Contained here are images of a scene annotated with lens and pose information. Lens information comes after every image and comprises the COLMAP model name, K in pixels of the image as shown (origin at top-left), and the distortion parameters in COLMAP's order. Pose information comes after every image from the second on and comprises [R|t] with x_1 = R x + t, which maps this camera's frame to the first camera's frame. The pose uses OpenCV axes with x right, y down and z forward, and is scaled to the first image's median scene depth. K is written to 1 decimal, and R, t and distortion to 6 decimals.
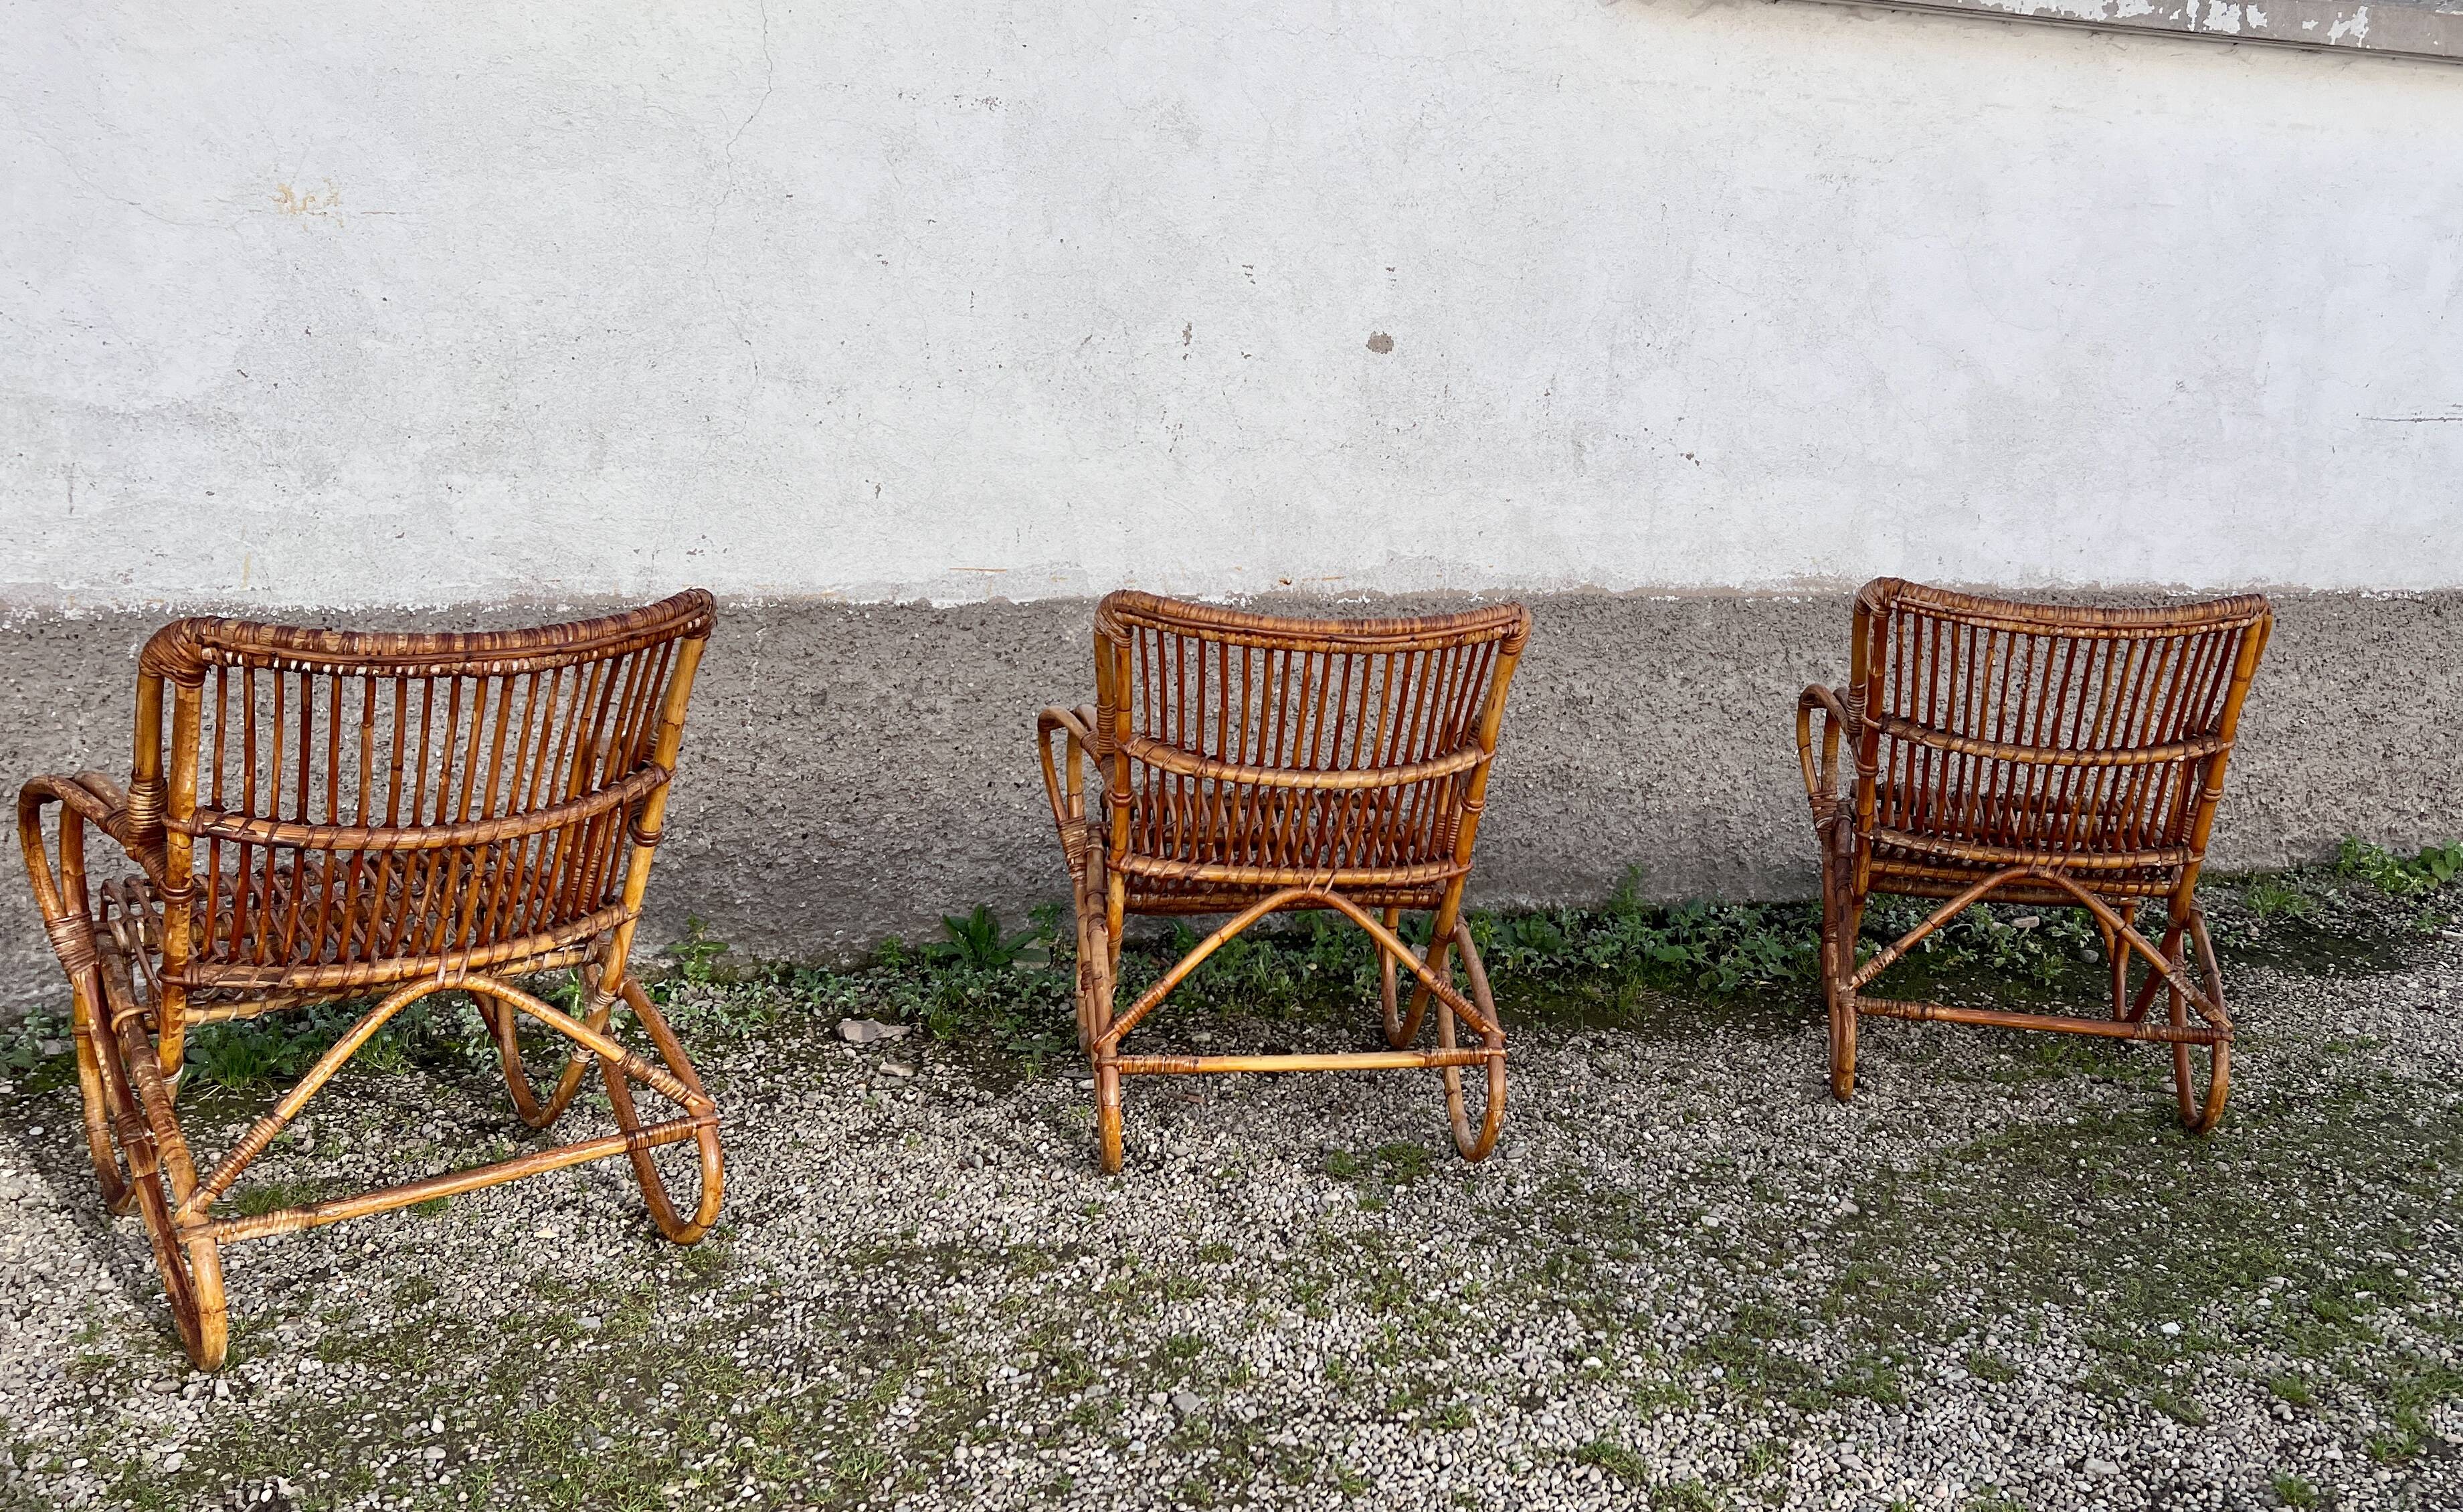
lens RADIAL K [[2027.9, 0, 1344.6], [0, 2027.9, 614.9], [0, 0, 1]] dist [0.056386, -0.054964]
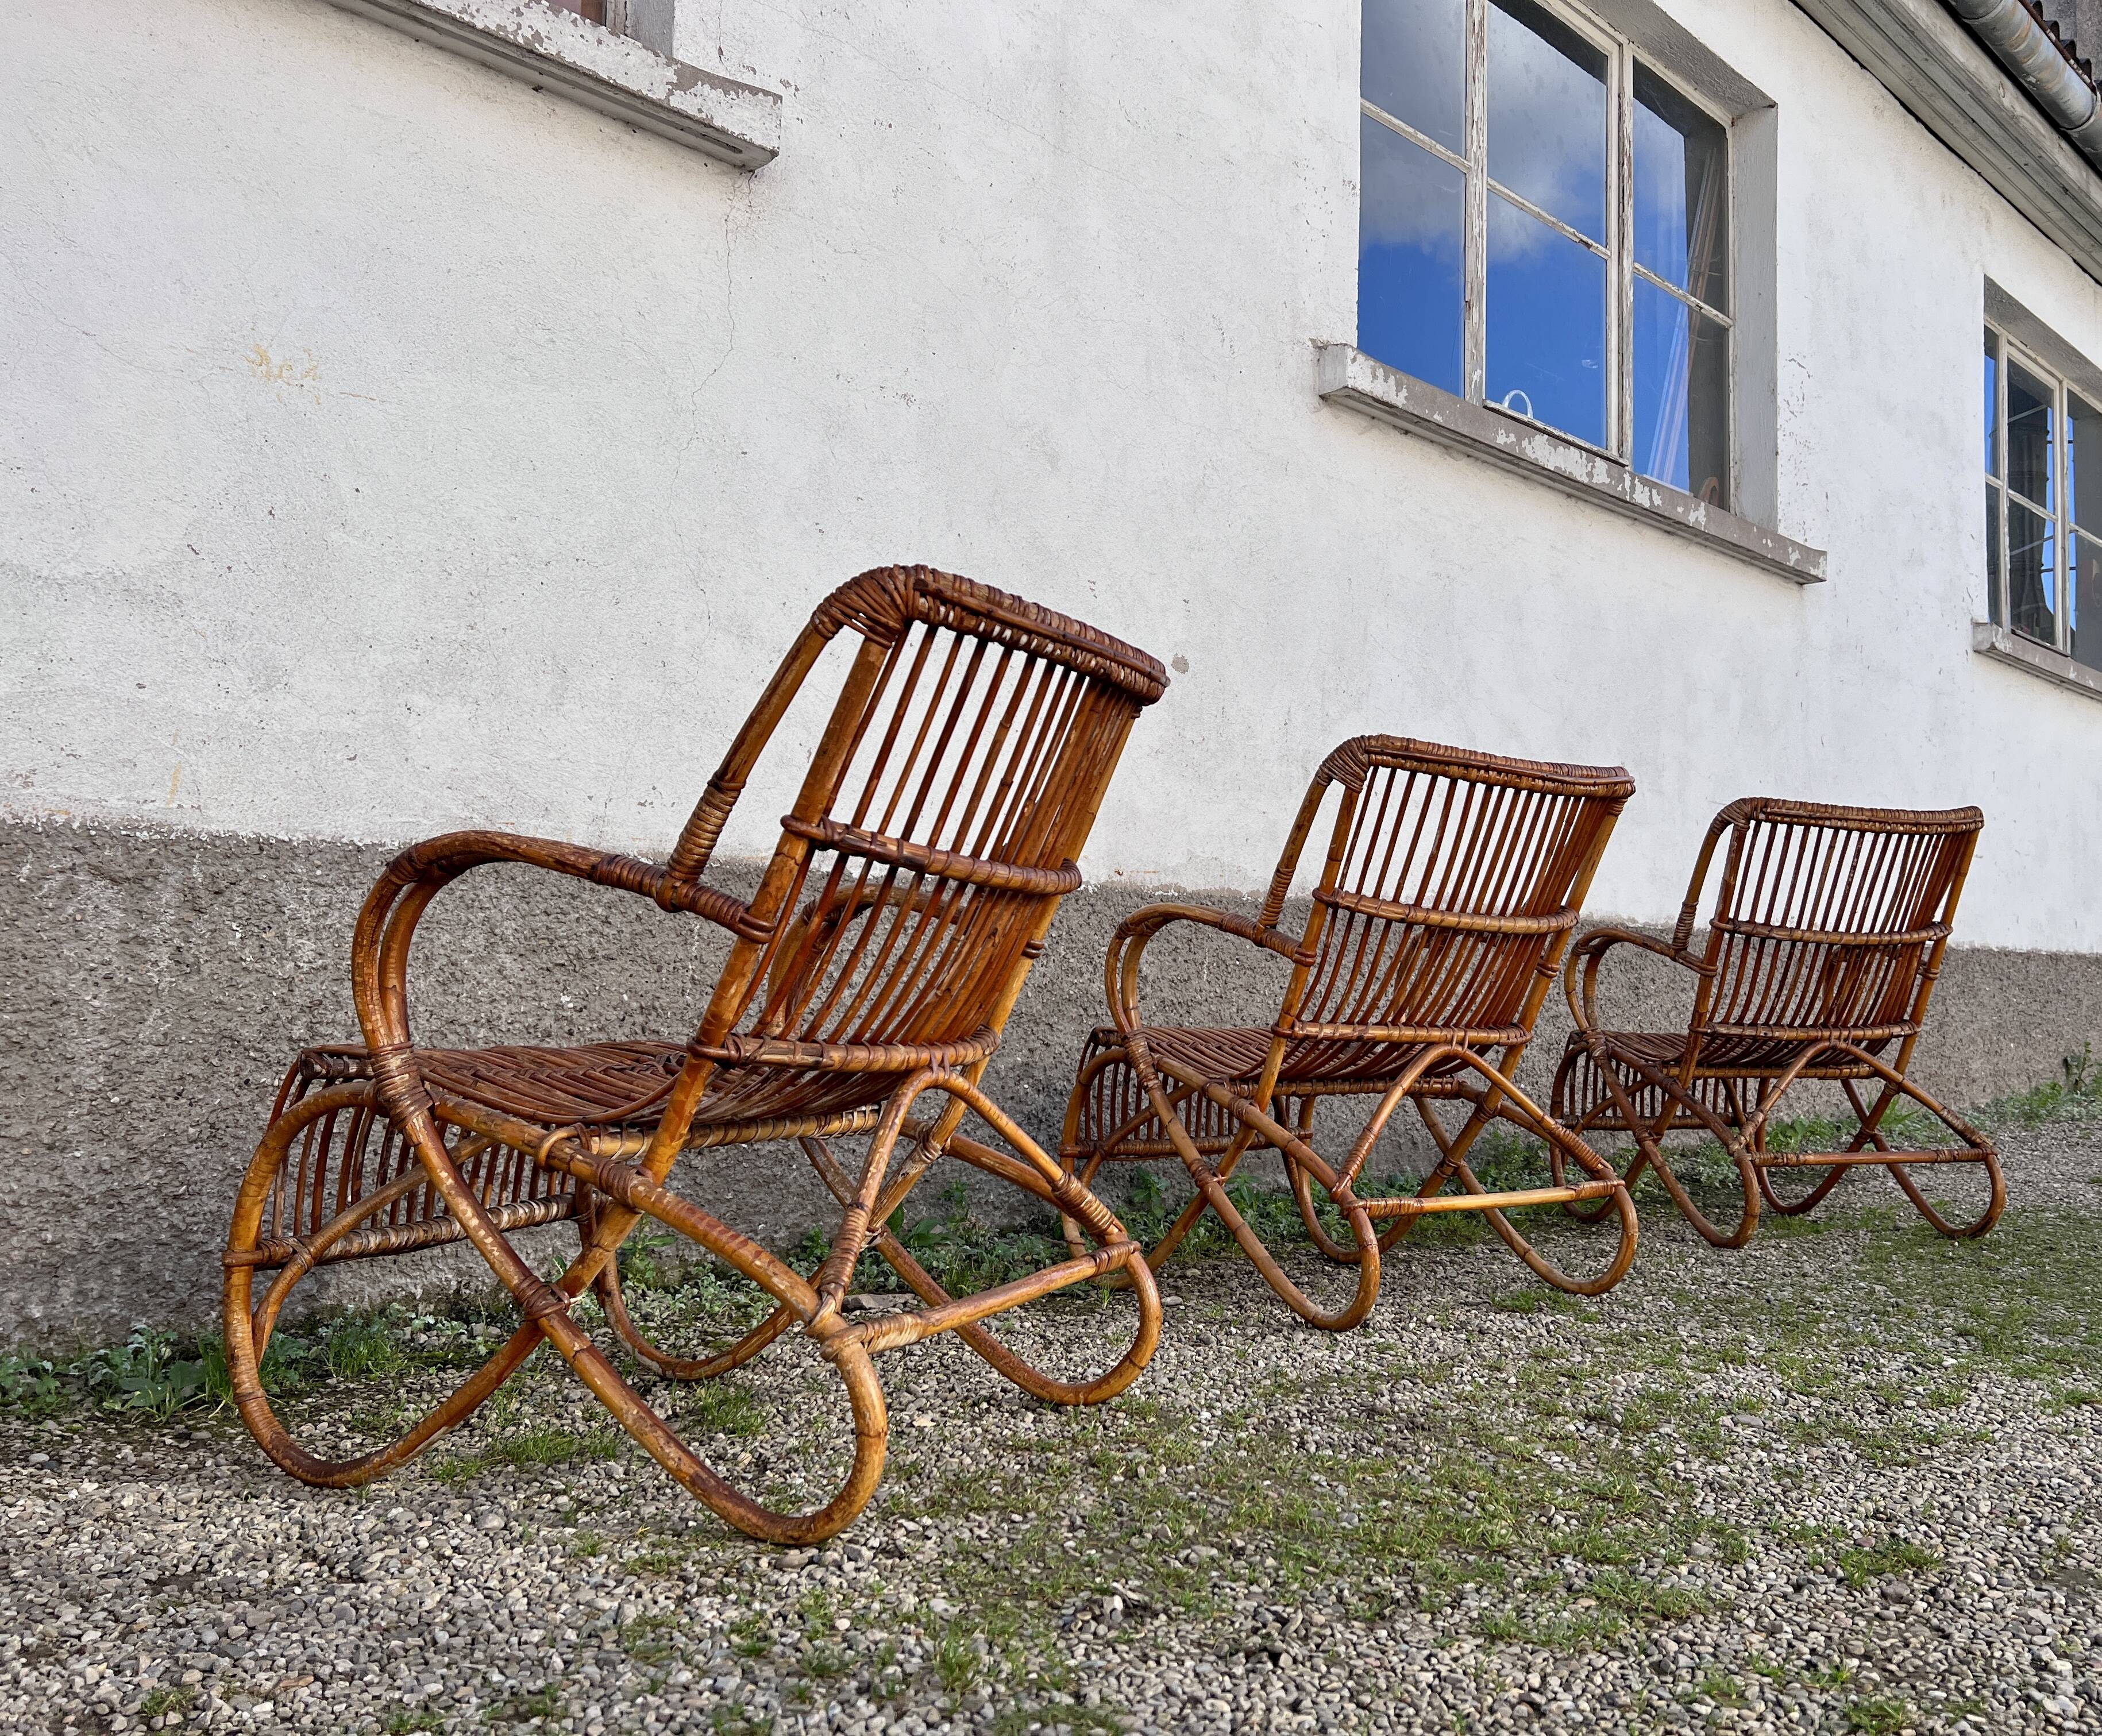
lens RADIAL K [[1759.0, 0, 1160.7], [0, 1759.0, 843.0], [0, 0, 1]] dist [0.051534, -0.054881]
pose [[0.888815, 0.012571, 0.458093, -0.473875], [0.081123, 0.979520, -0.184279, 0.153567], [-0.451029, 0.200952, 0.869593, 0.191611]]
